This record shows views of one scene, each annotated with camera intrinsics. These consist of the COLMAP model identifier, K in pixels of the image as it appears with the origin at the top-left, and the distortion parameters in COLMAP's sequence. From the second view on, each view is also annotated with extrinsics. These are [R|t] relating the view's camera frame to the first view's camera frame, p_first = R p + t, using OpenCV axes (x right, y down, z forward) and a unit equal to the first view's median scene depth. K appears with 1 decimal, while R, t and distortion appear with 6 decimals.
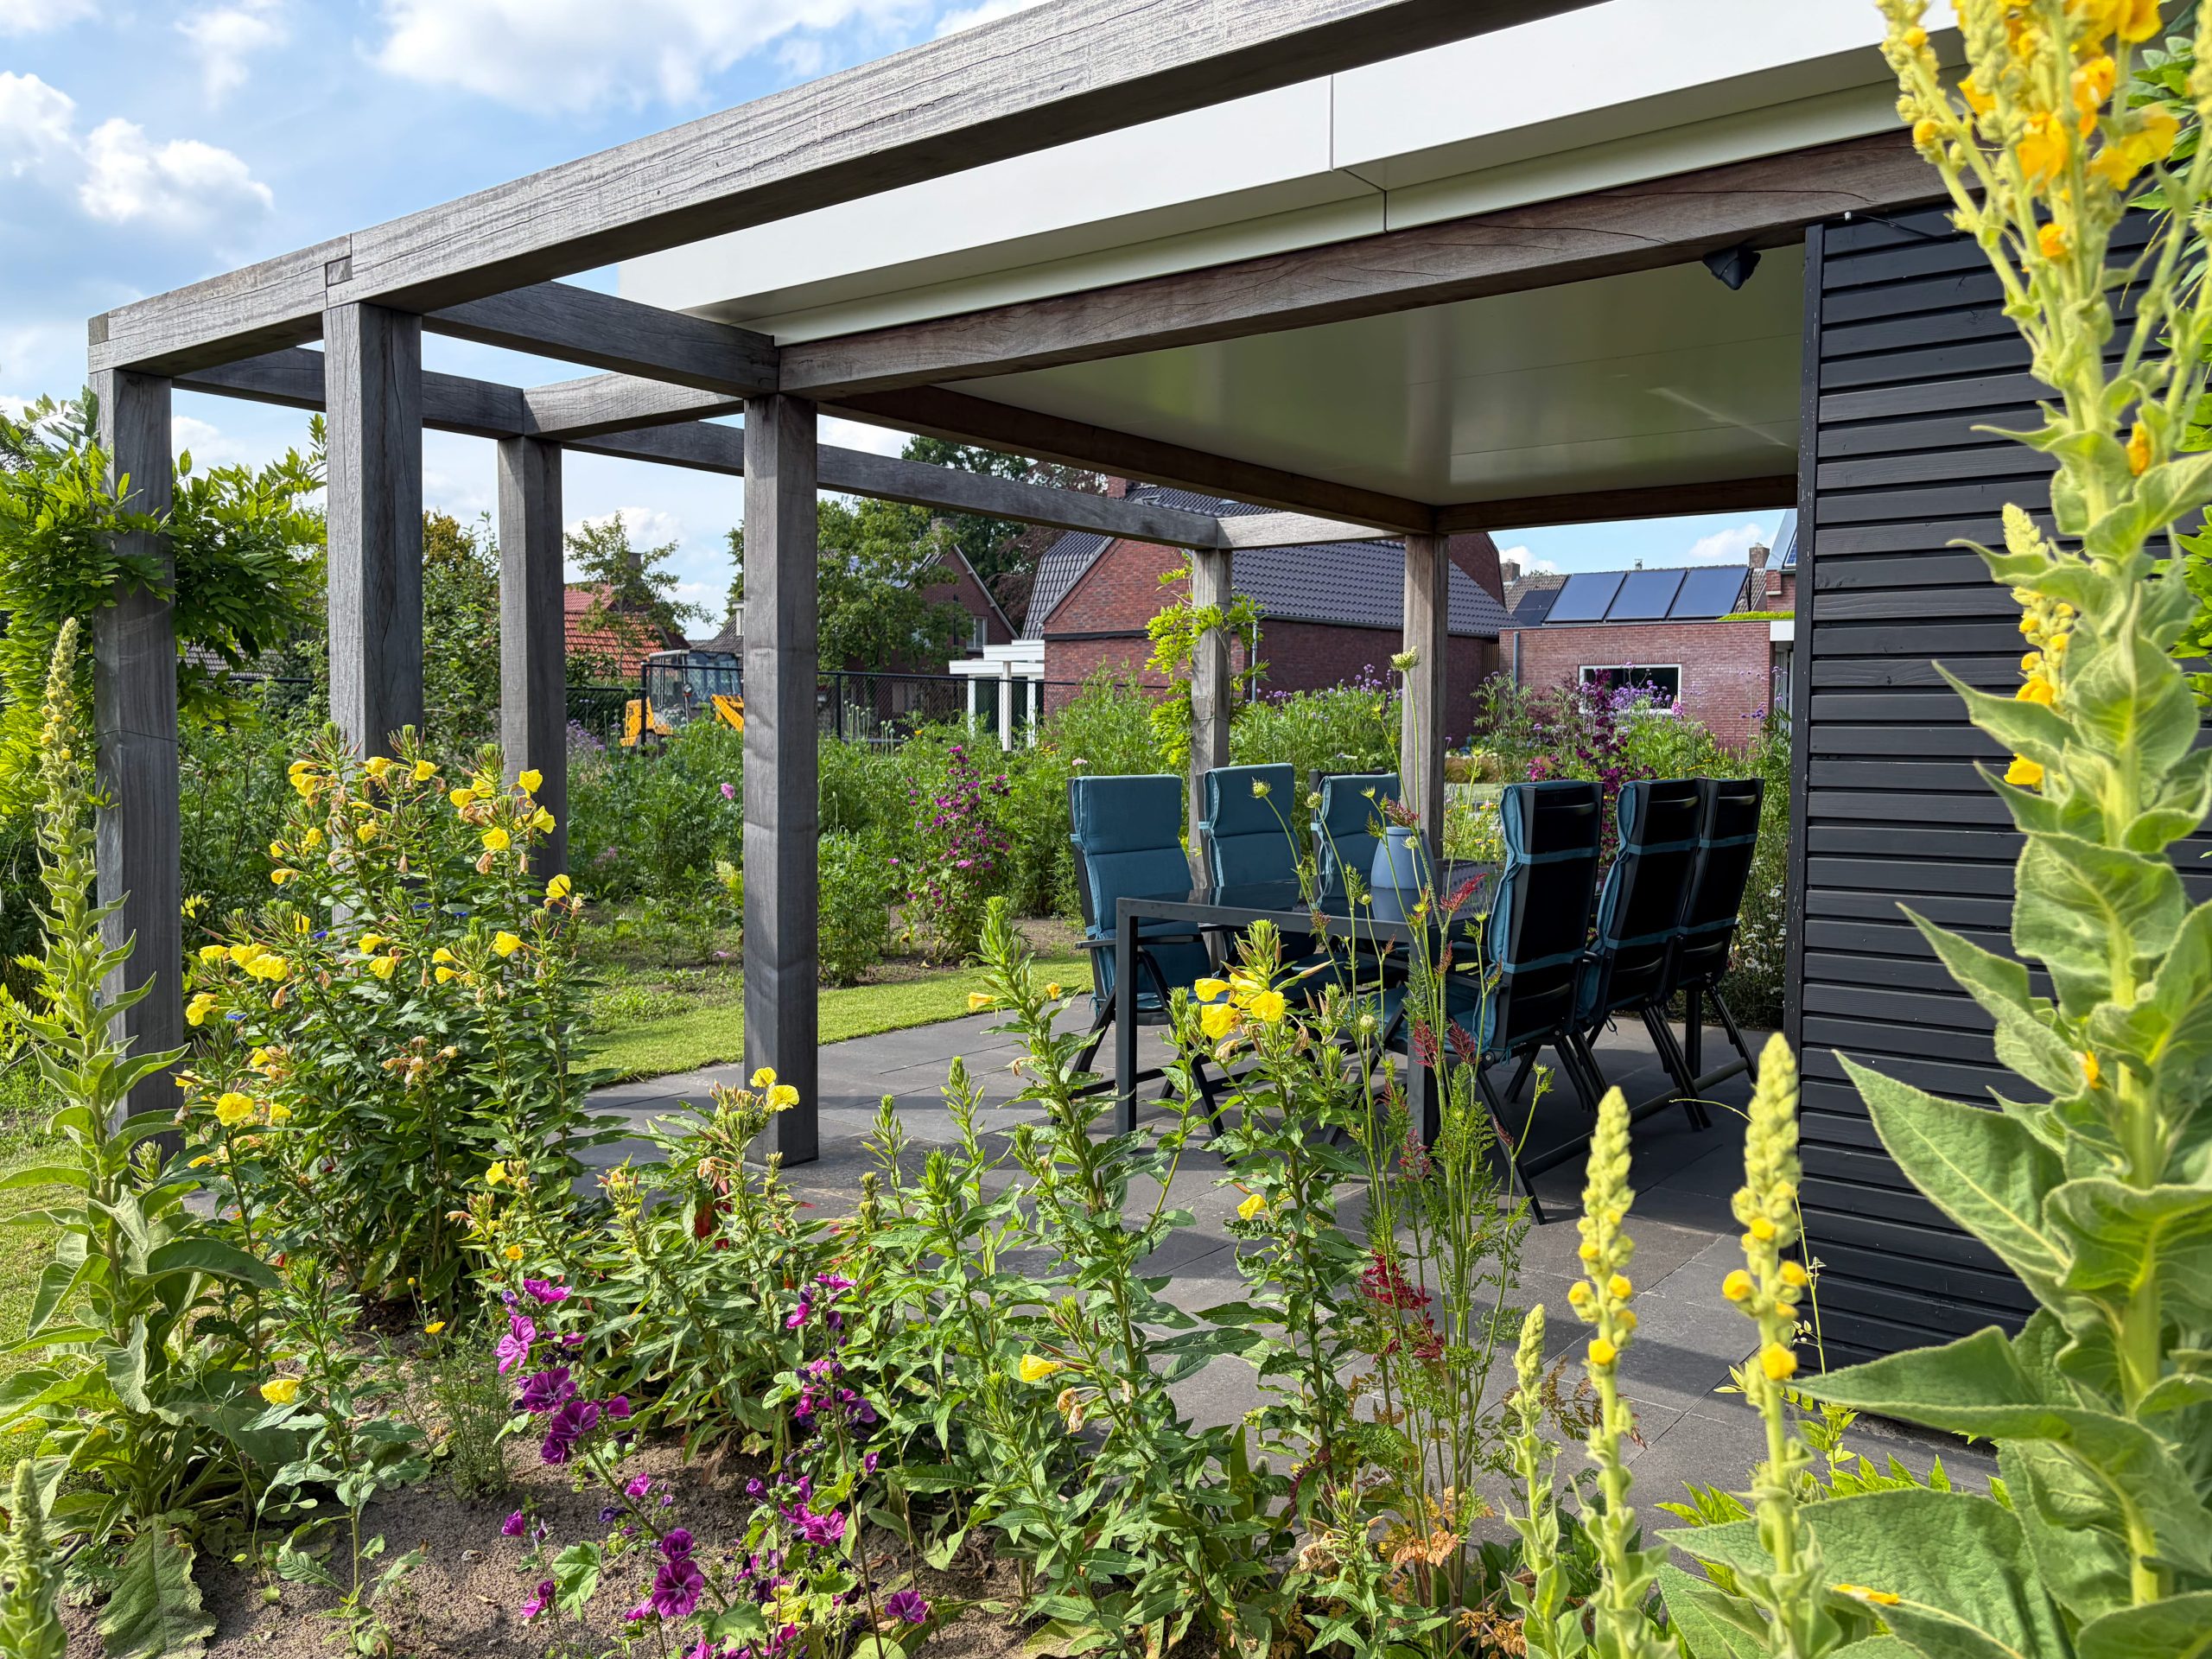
lens RADIAL K [[1744.7, 0, 1106.0], [0, 1744.7, 829.5], [0, 0, 1]] dist [0.048704, -0.005387]
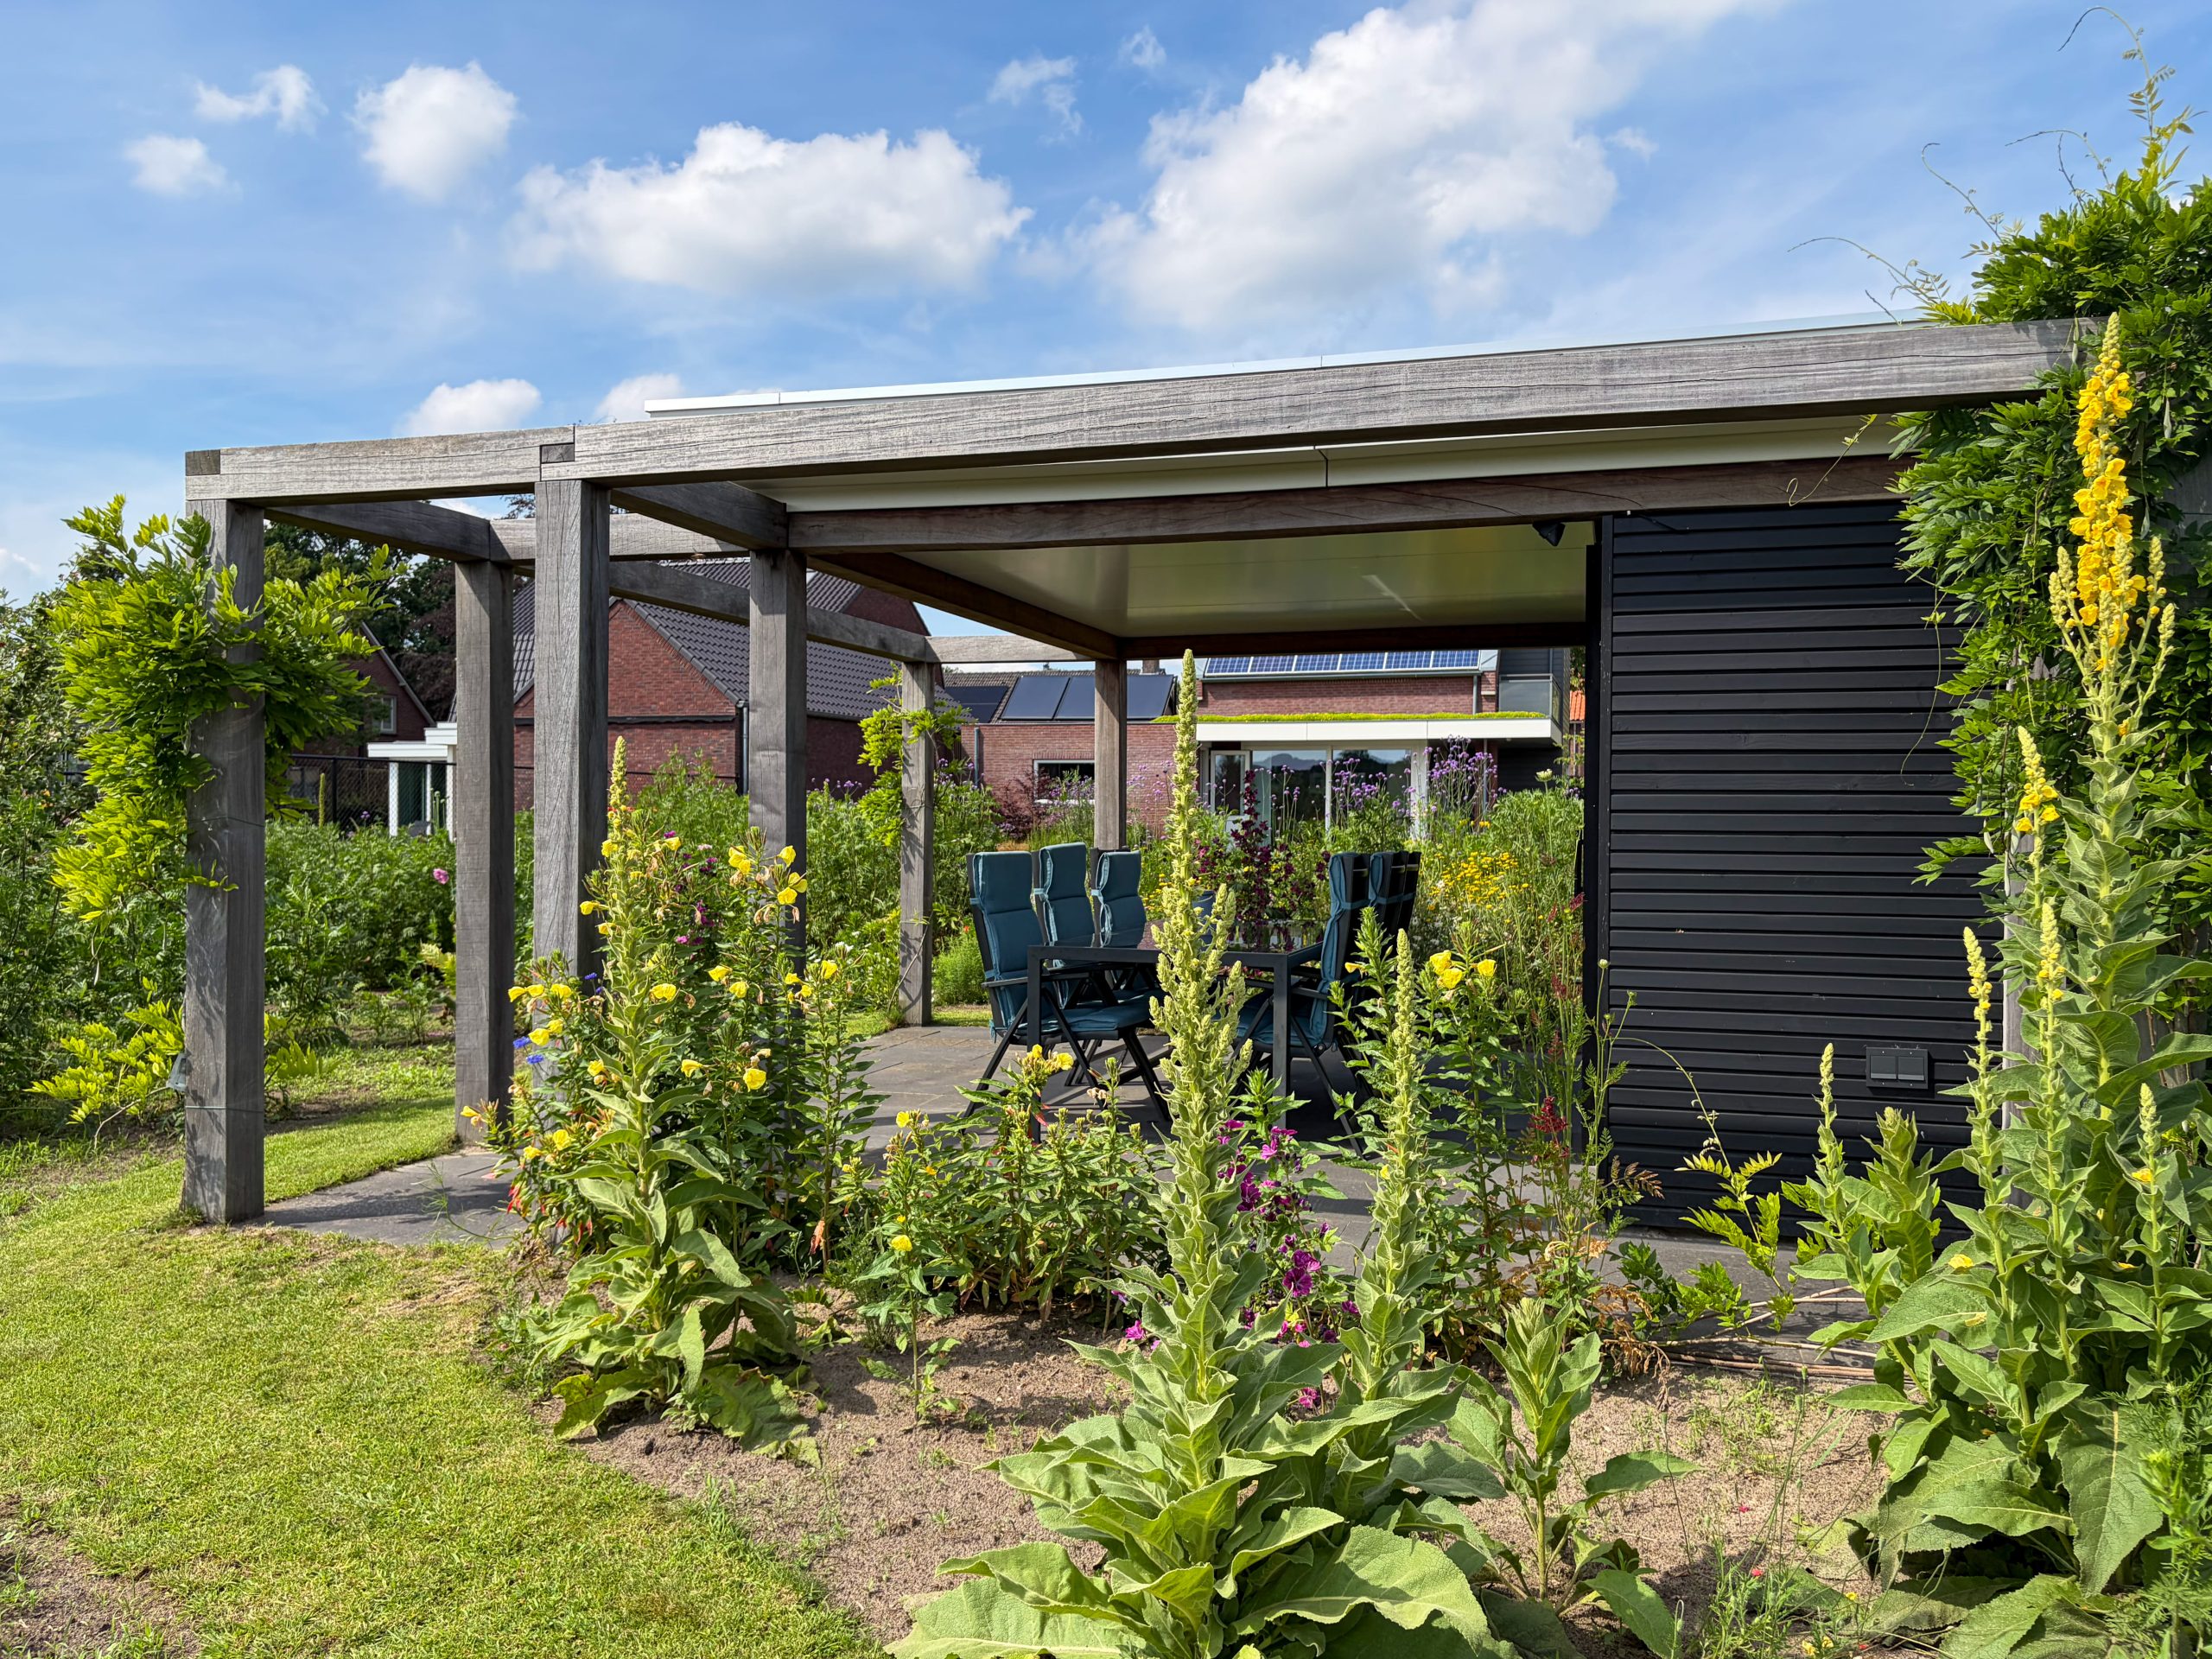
lens RADIAL K [[1678.4, 0, 1165.7], [0, 1678.4, 906.0], [0, 0, 1]] dist [0.087247, -0.074404]
pose [[0.934578, -0.019463, 0.355226, -0.322909], [0.020956, 0.999780, -0.000355, 0.011678], [-0.355141, 0.007776, 0.934781, -0.199509]]
